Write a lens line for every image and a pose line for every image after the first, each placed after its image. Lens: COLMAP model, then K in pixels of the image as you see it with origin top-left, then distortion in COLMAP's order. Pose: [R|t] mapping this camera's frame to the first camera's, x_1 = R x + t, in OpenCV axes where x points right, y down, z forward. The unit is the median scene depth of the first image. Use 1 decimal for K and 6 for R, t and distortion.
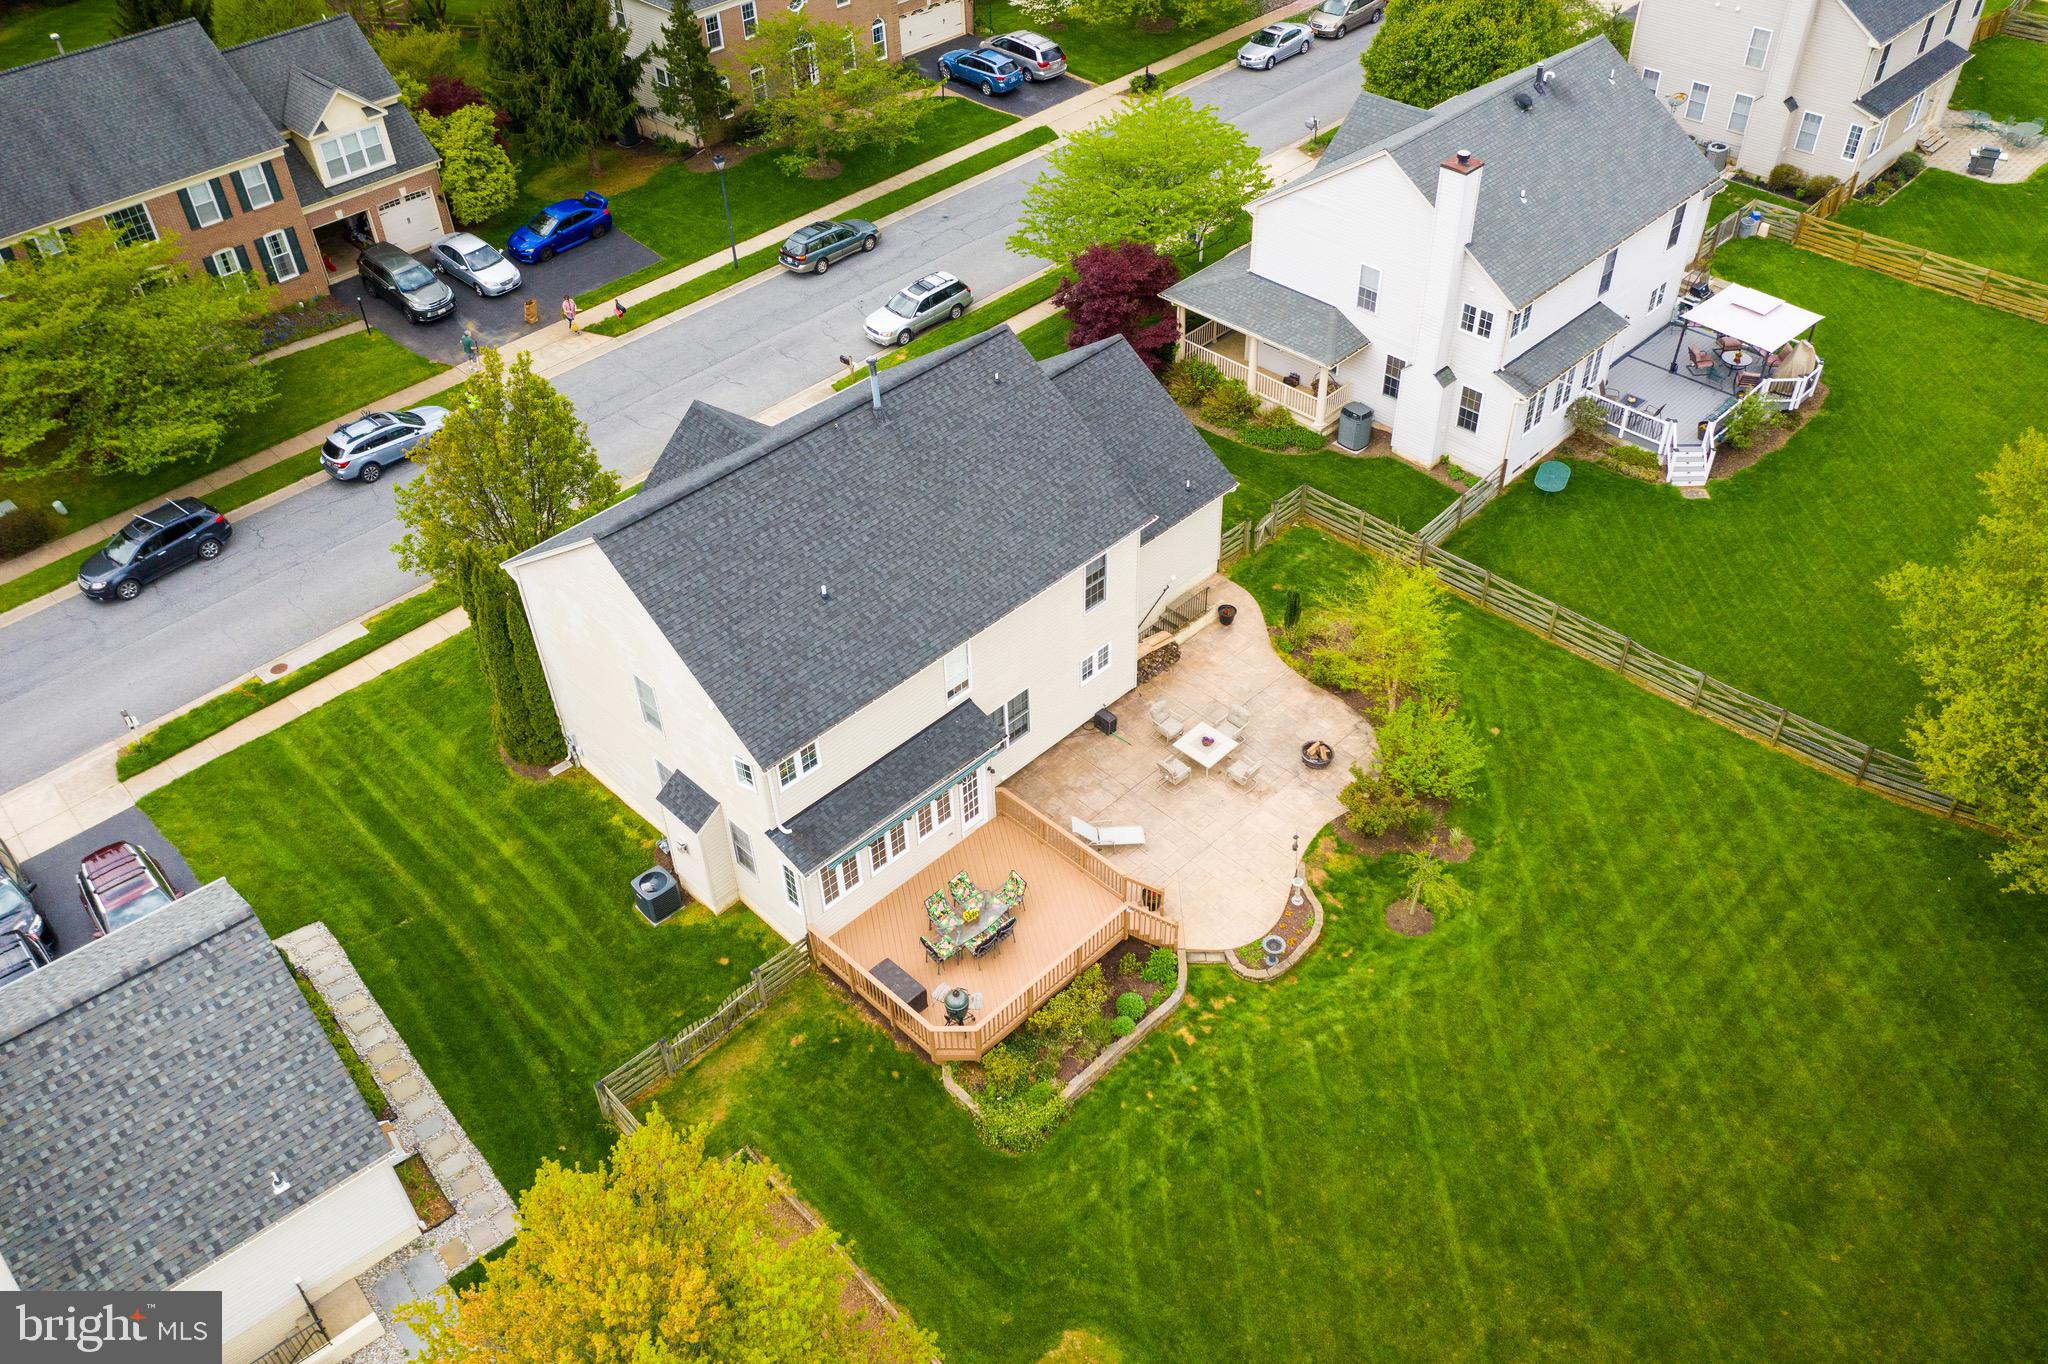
lens RADIAL K [[1628.0, 0, 1020.9], [0, 1628.0, 684.8], [0, 0, 1]] dist [-0.000976, 0.001885]
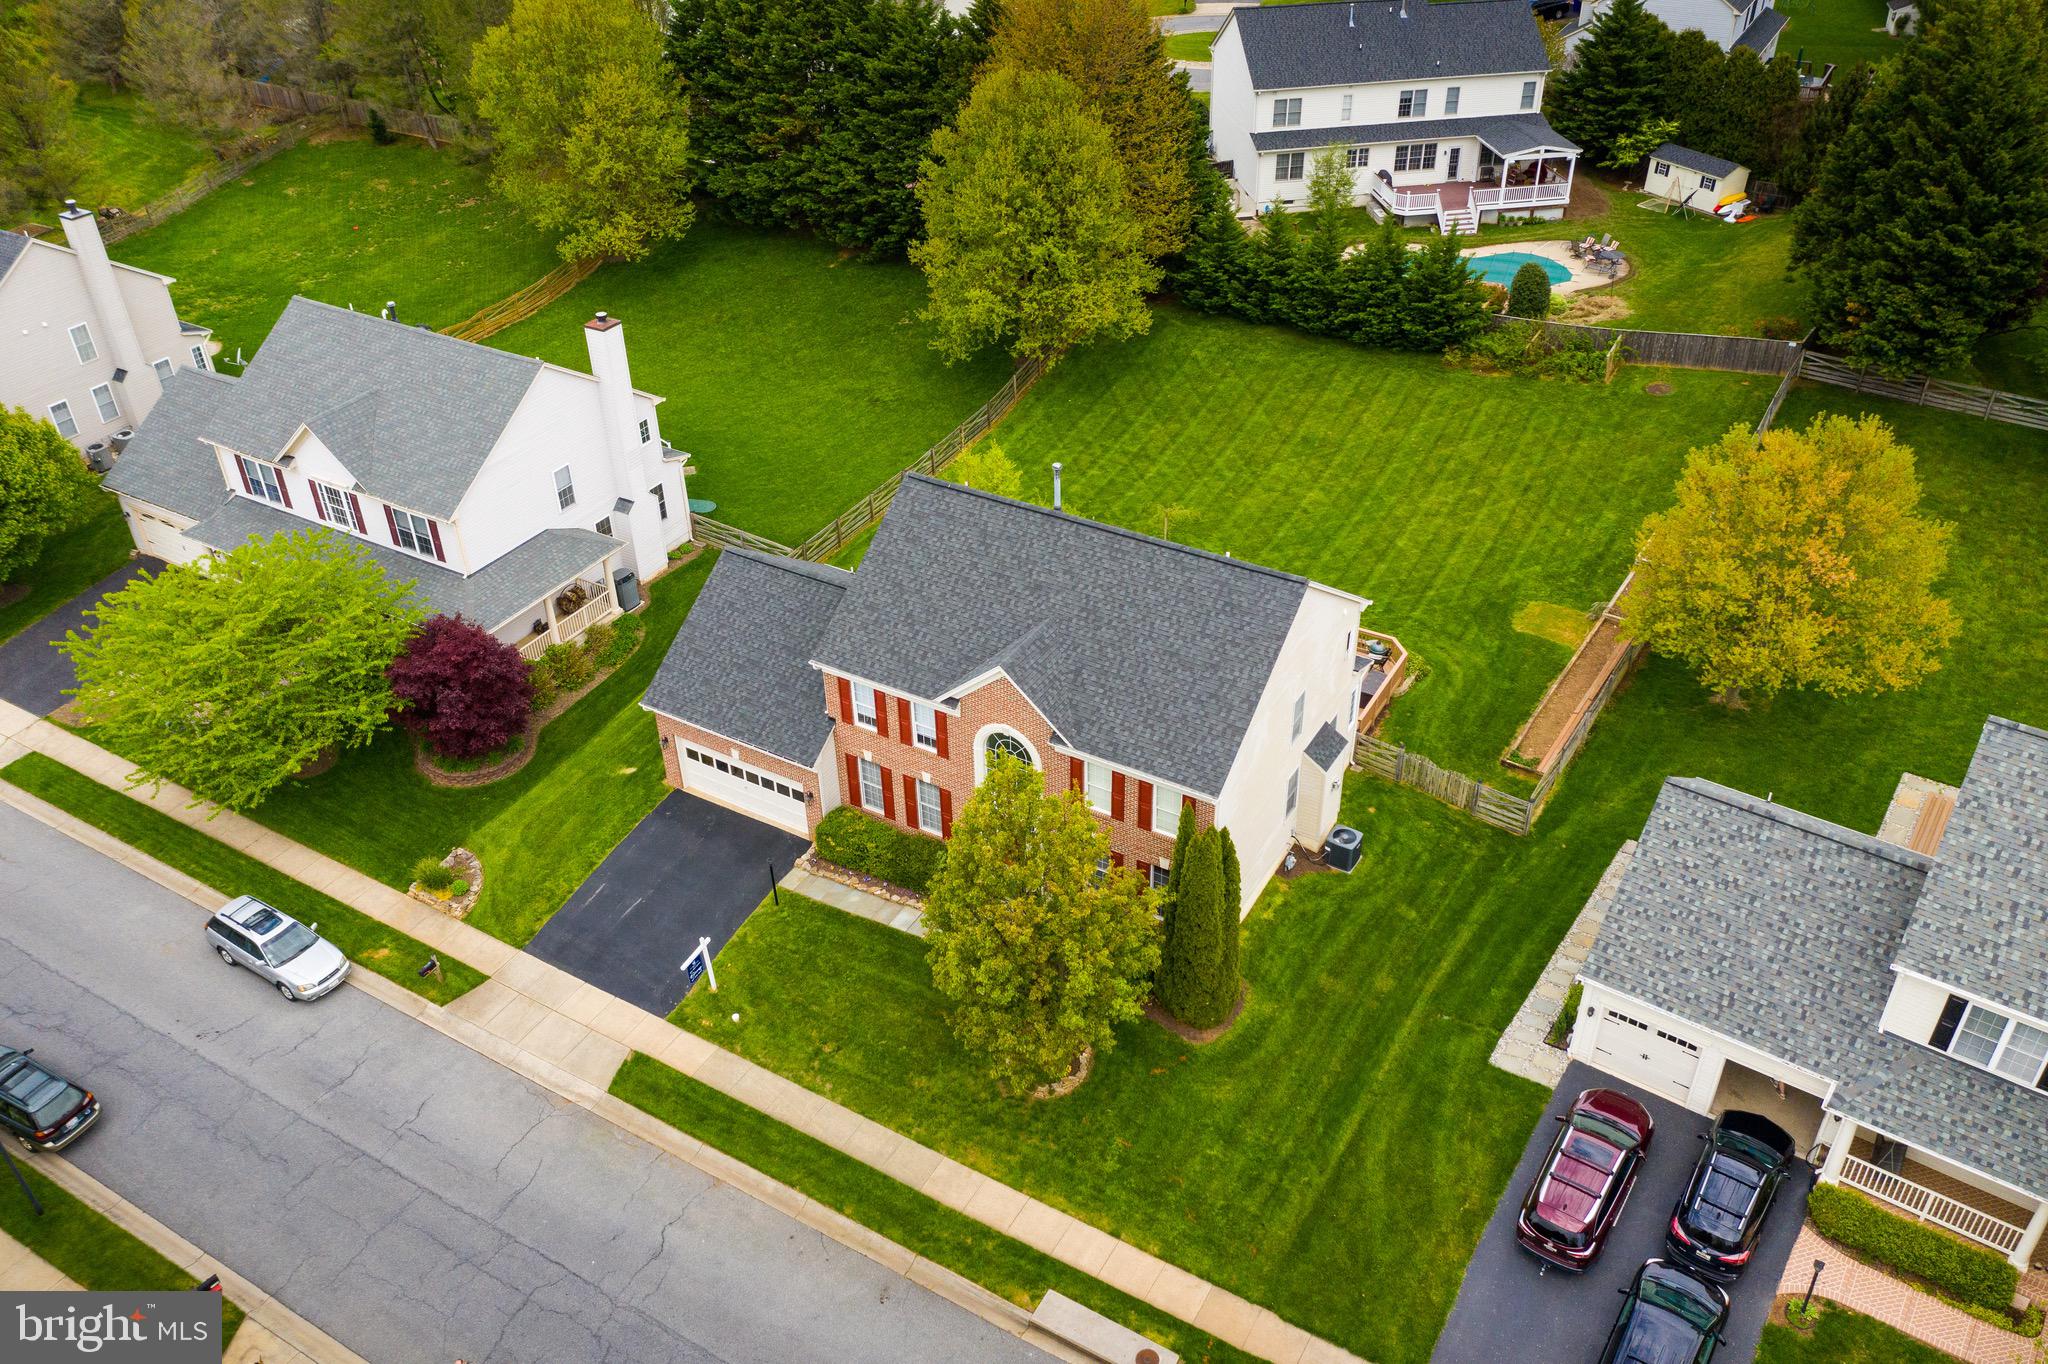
lens RADIAL K [[1628.0, 0, 1025.9], [0, 1628.0, 673.4], [0, 0, 1]] dist [-0.000976, 0.001885]
pose [[-0.251449, -0.521084, 0.815625, -1.089919], [0.658671, 0.525331, 0.538683, -0.747105], [-0.709173, 0.672680, 0.211129, 0.839754]]
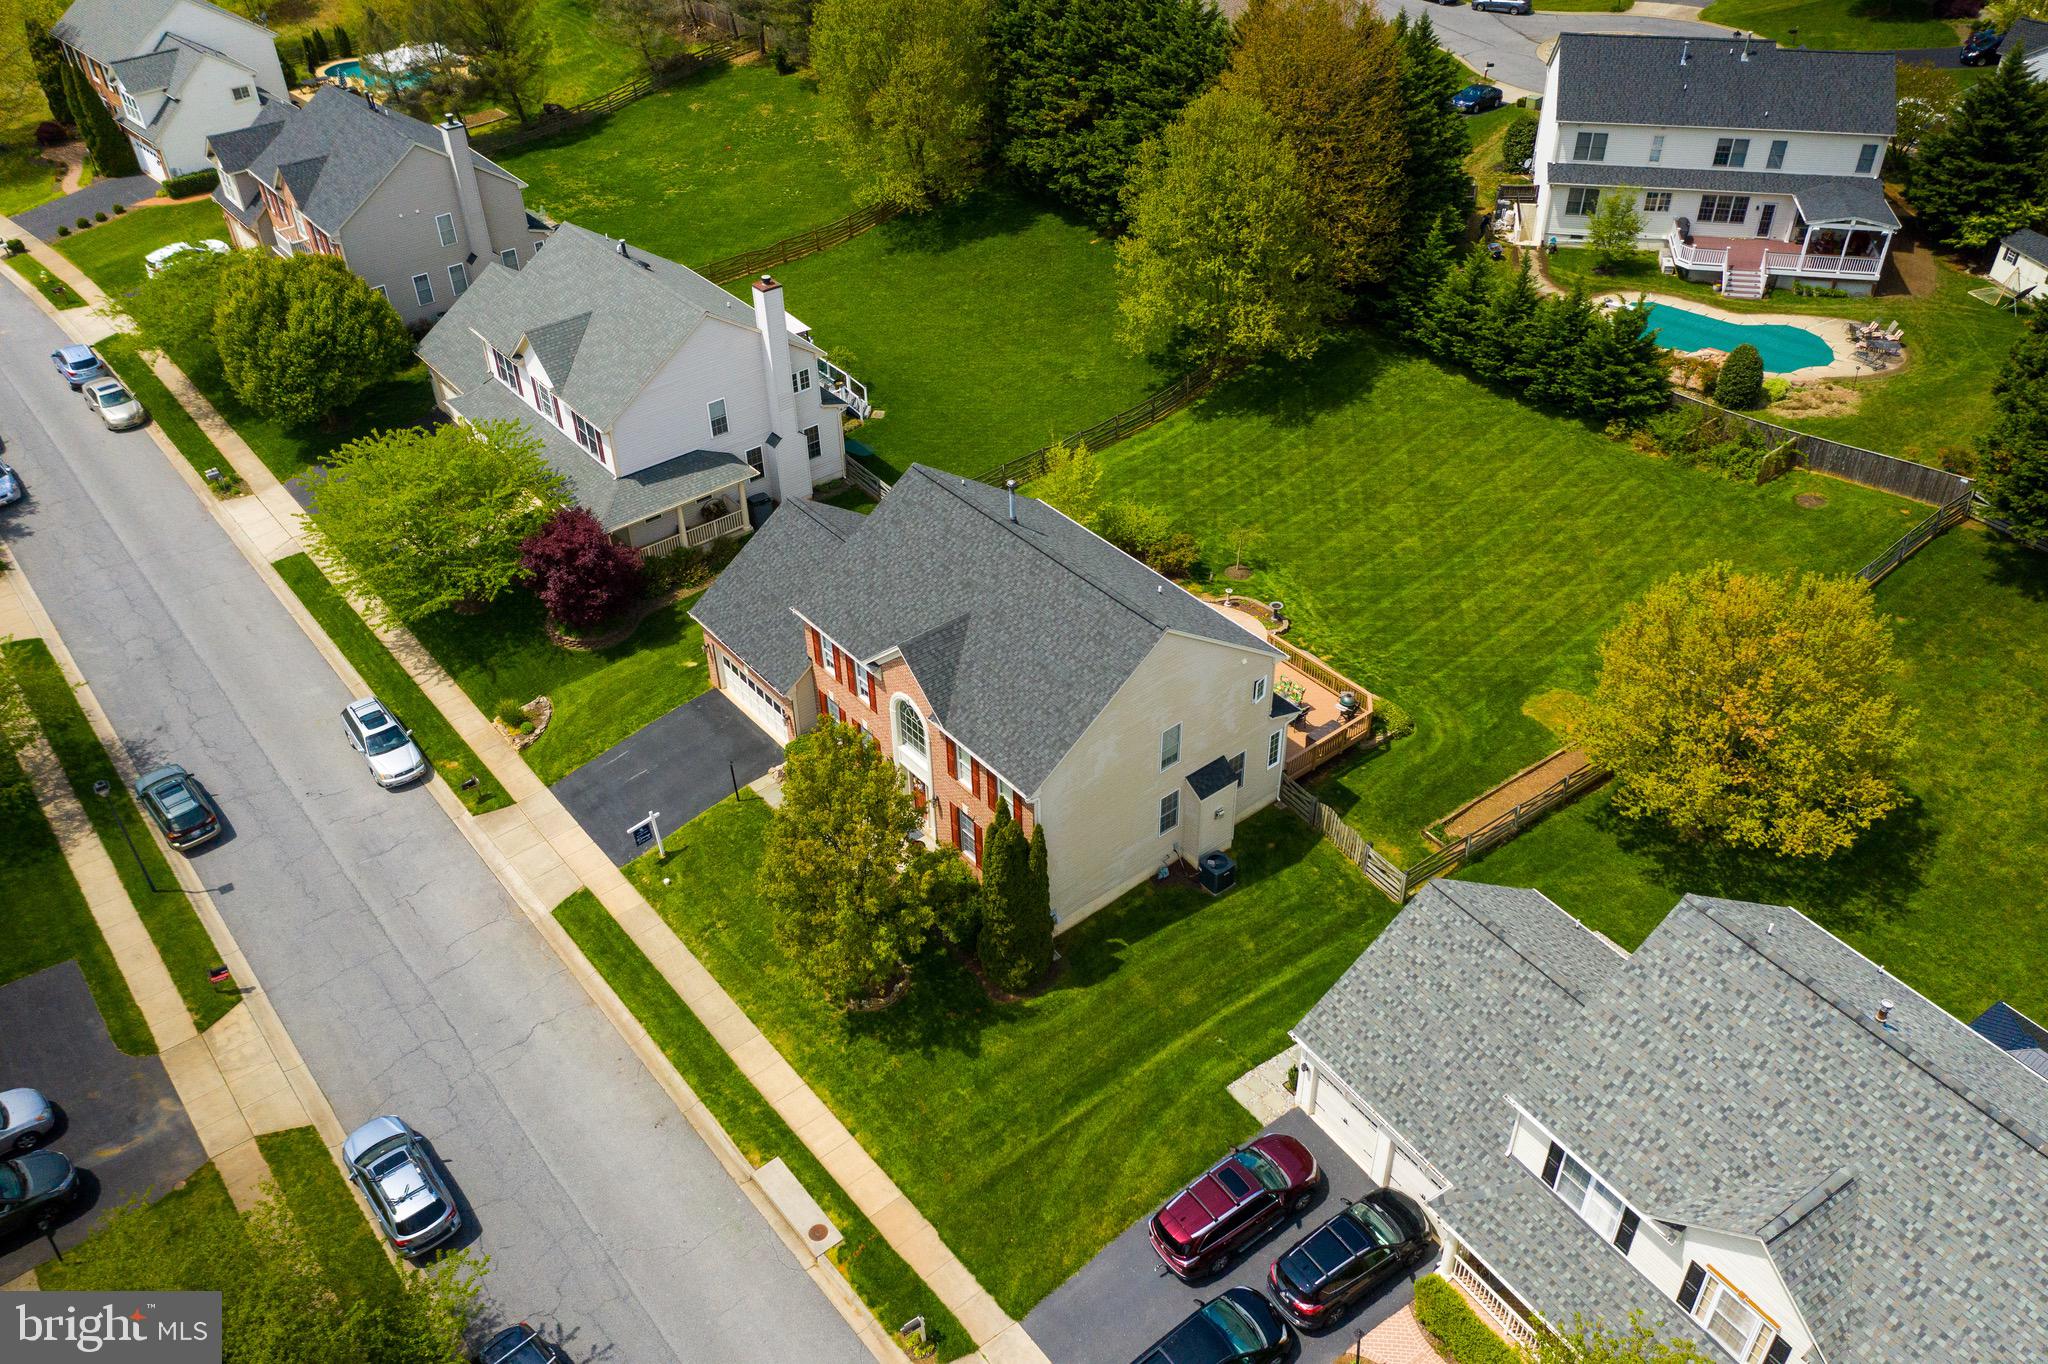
lens RADIAL K [[1628.0, 0, 1024.3], [0, 1628.0, 680.3], [0, 0, 1]] dist [-0.000976, 0.001885]
pose [[0.104643, -0.579343, 0.808339, -1.224727], [0.668265, 0.642916, 0.374274, -0.570873], [-0.736527, 0.501019, 0.454431, 0.451311]]
